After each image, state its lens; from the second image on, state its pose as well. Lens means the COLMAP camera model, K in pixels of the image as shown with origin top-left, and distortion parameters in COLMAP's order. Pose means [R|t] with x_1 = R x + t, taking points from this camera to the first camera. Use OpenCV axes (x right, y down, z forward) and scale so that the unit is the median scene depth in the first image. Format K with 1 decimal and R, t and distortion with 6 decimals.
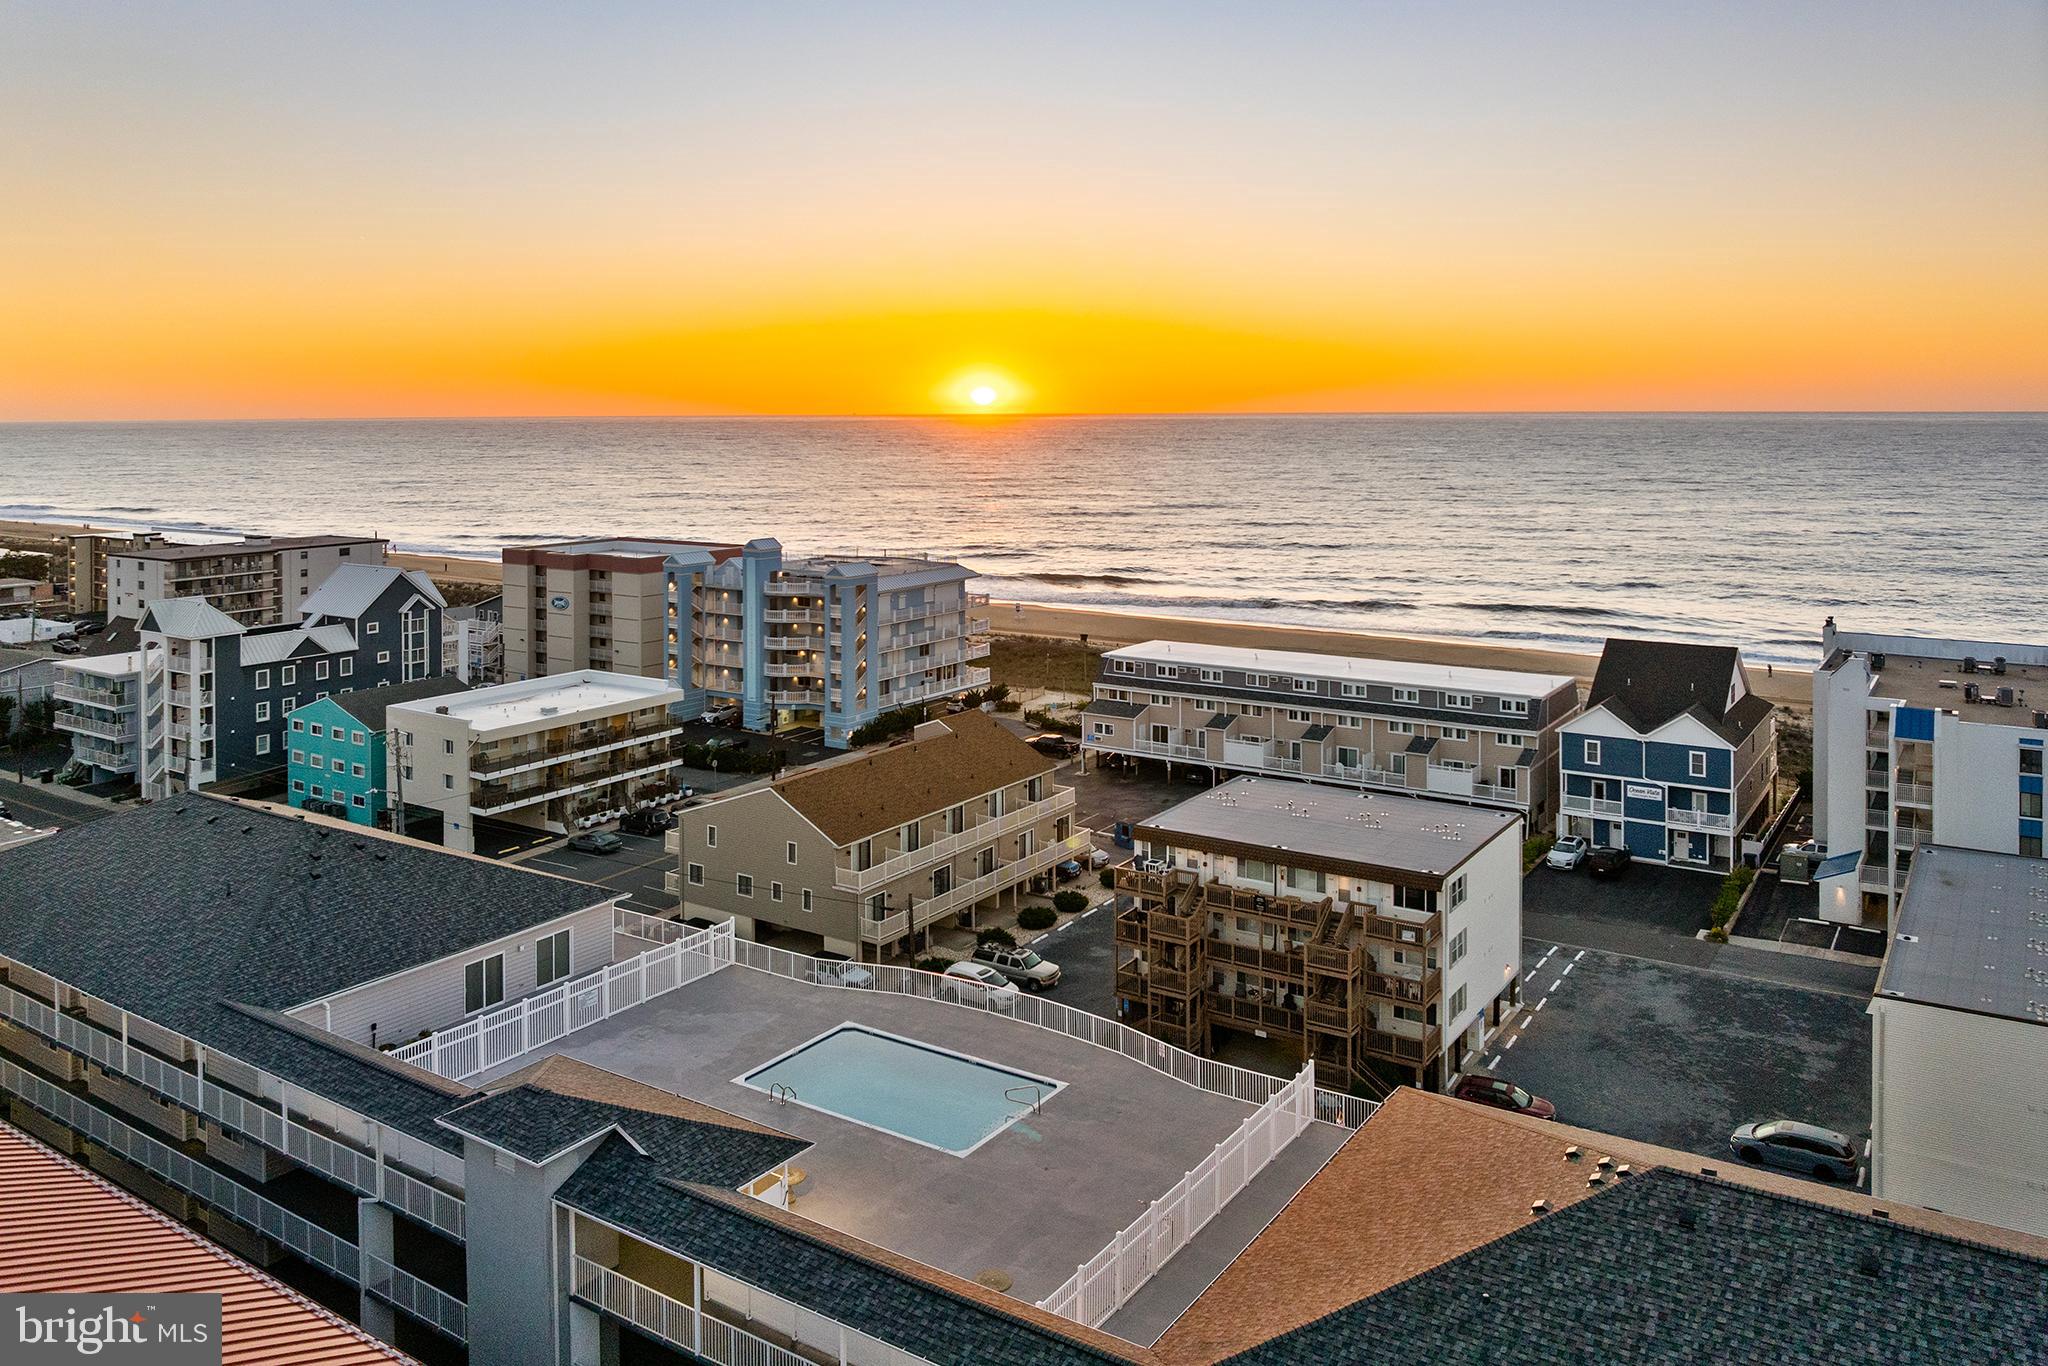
lens RADIAL K [[1469.9, 0, 1024.2], [0, 1469.9, 612.6], [0, 0, 1]] dist [-0.000758, -0.001118]
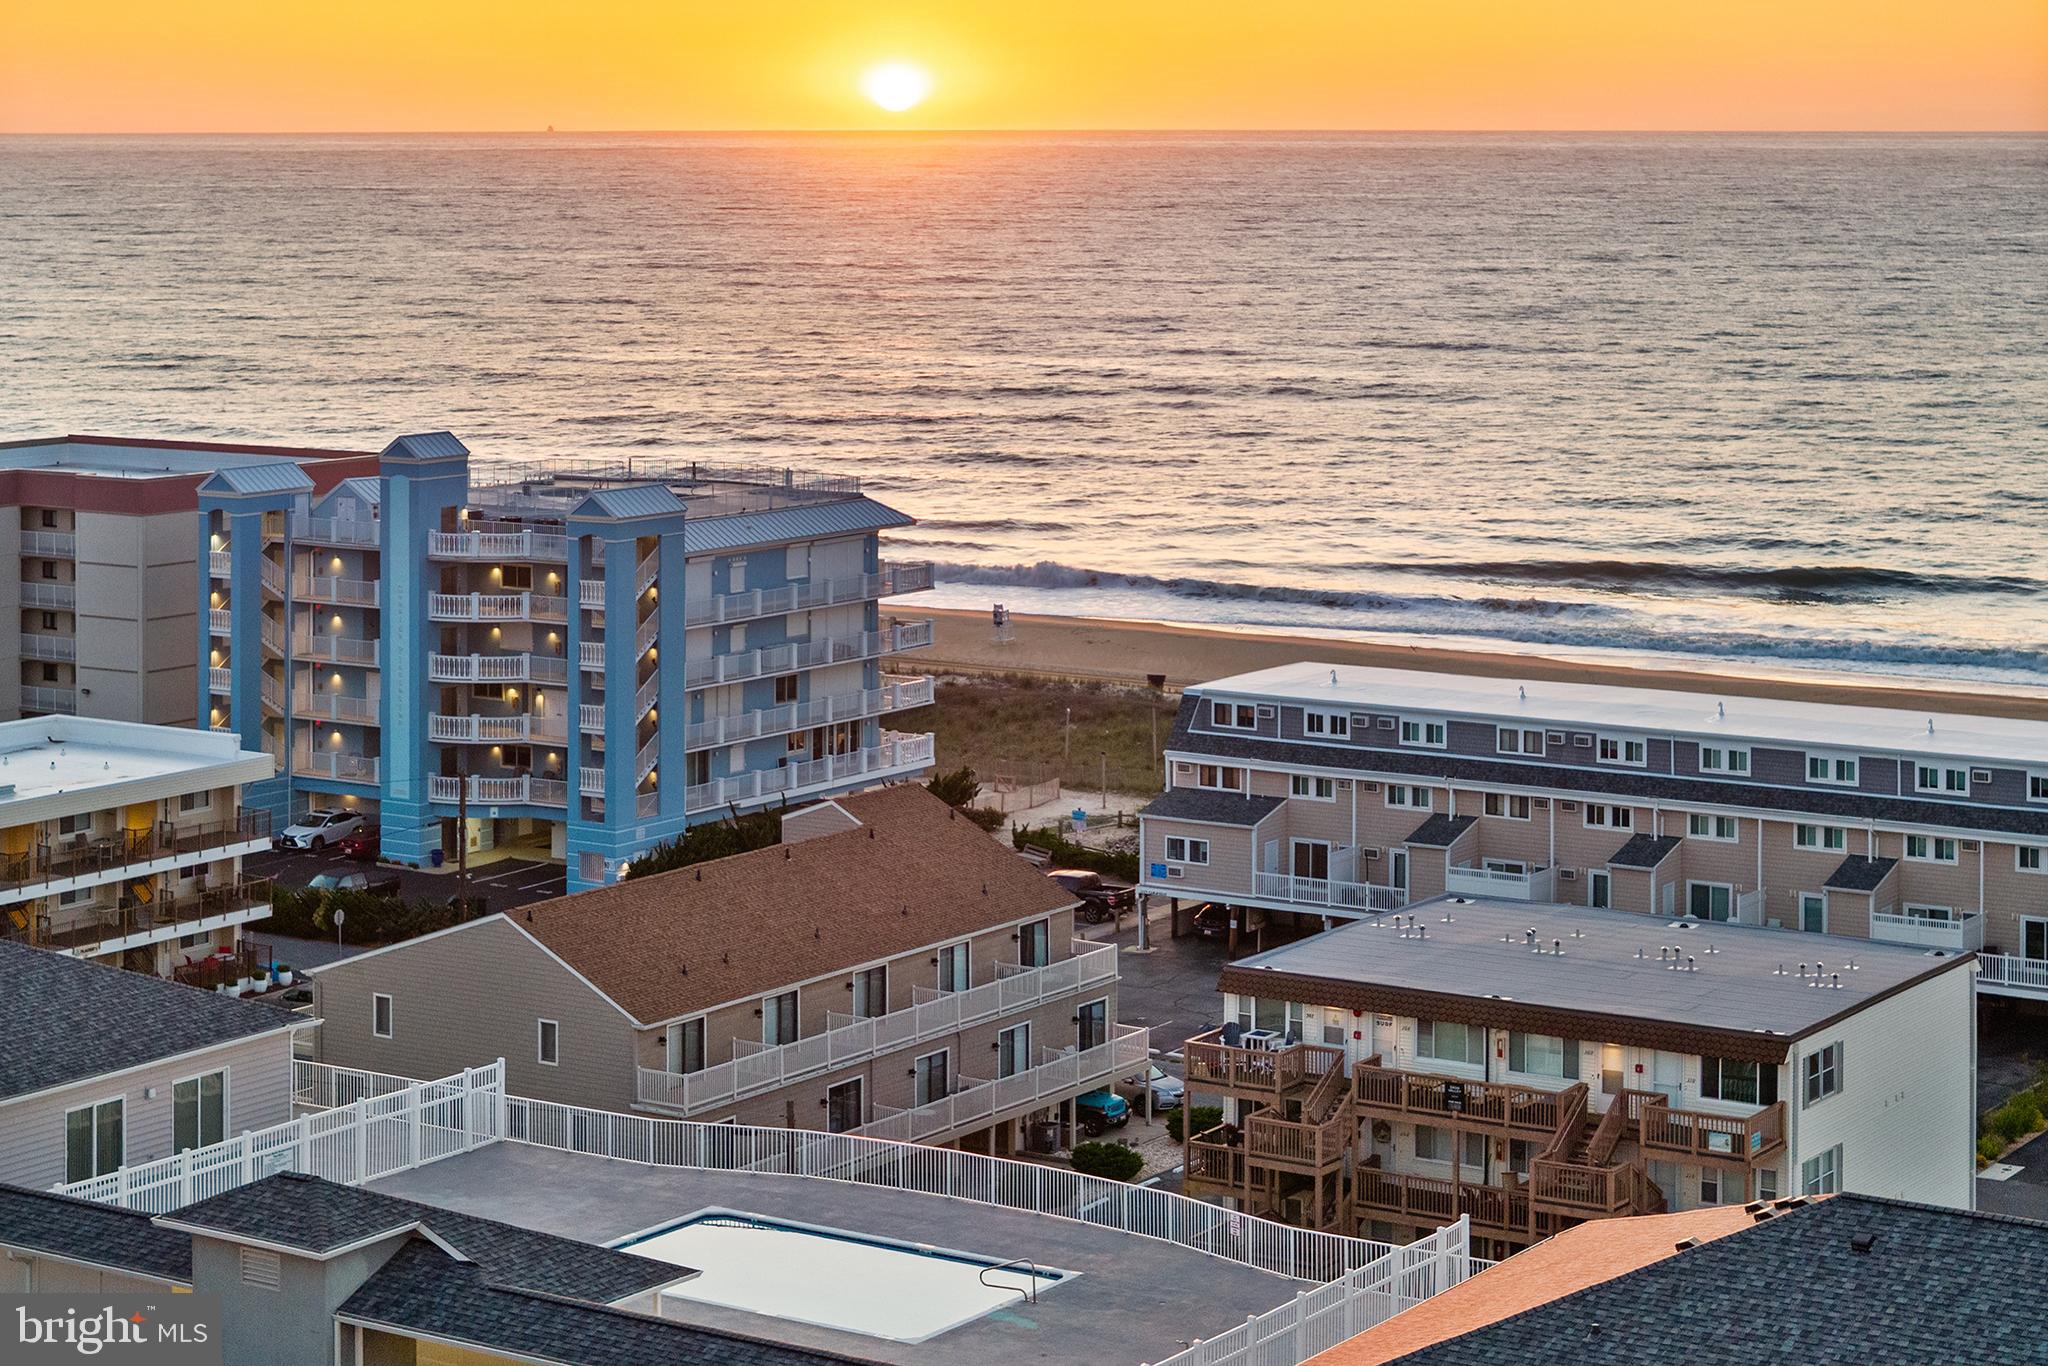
lens RADIAL K [[4132.7, 0, 1024.0], [0, 4132.7, 683.0], [0, 0, 1]] dist [-0.227902, 2.116875]
pose [[0.999988, 0.004094, 0.002644, 0.000086], [-0.004093, 0.999992, -0.000472, 0.030386], [-0.002646, 0.000461, 0.999996, -0.298331]]
